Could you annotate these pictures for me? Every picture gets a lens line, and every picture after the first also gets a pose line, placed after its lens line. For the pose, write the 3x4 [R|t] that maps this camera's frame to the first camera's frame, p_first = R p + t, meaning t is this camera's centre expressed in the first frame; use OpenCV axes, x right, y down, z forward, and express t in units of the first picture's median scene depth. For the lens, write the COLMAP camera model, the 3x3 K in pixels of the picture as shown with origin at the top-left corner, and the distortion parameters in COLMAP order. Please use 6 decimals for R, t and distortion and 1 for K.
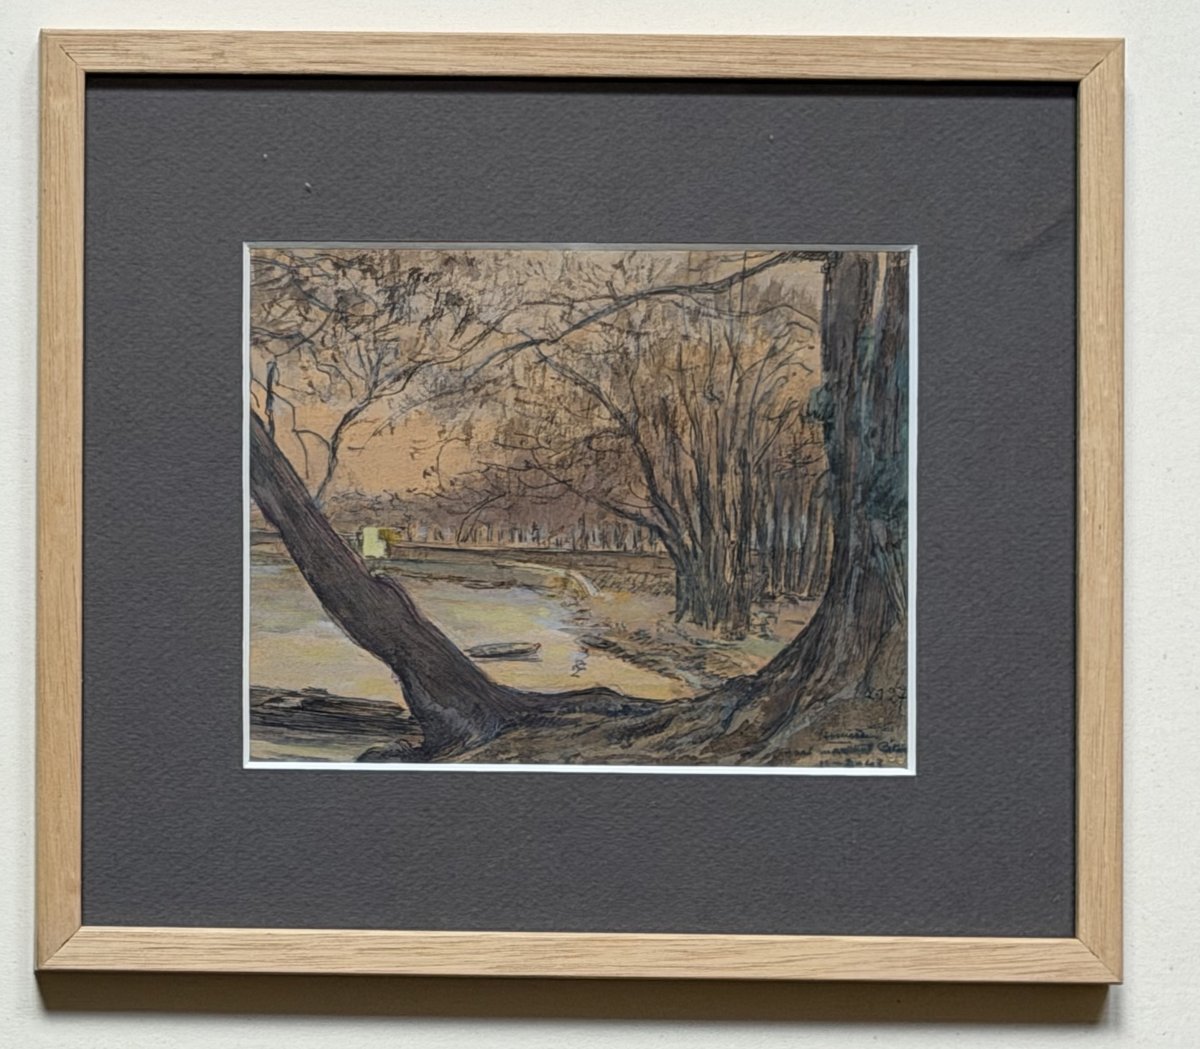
lens RADIAL K [[3692.0, 0, 599.8], [0, 3692.0, 524.7], [0, 0, 1]] dist [-0.057761, 0.000000]
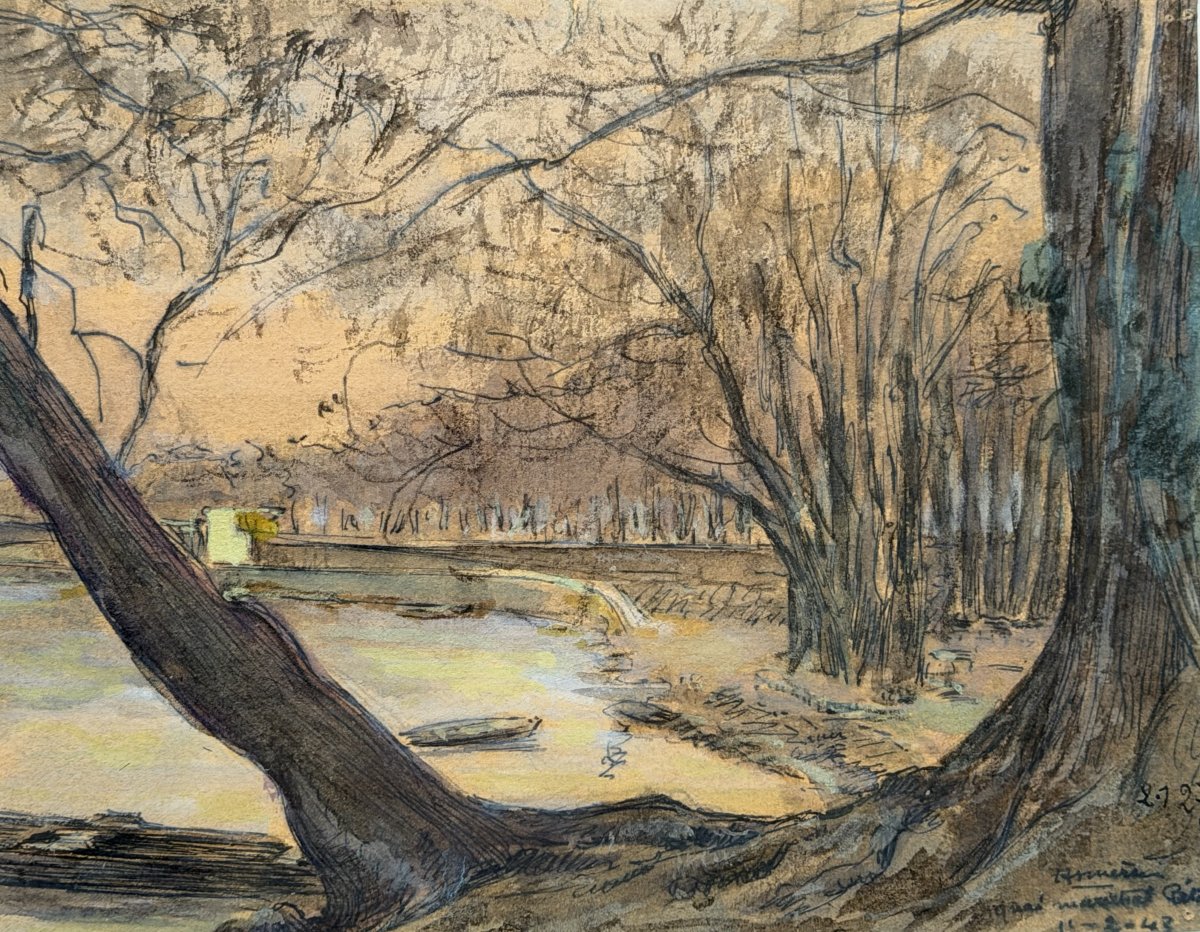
lens RADIAL K [[2316.2, 0, 598.0], [0, 2316.2, 470.0], [0, 0, 1]] dist [0.169290, 0.000000]
pose [[0.999483, -0.018537, -0.026259, 0.001925], [0.018236, 0.999766, -0.011672, -0.000052], [0.026469, 0.011187, 0.999587, 0.656936]]
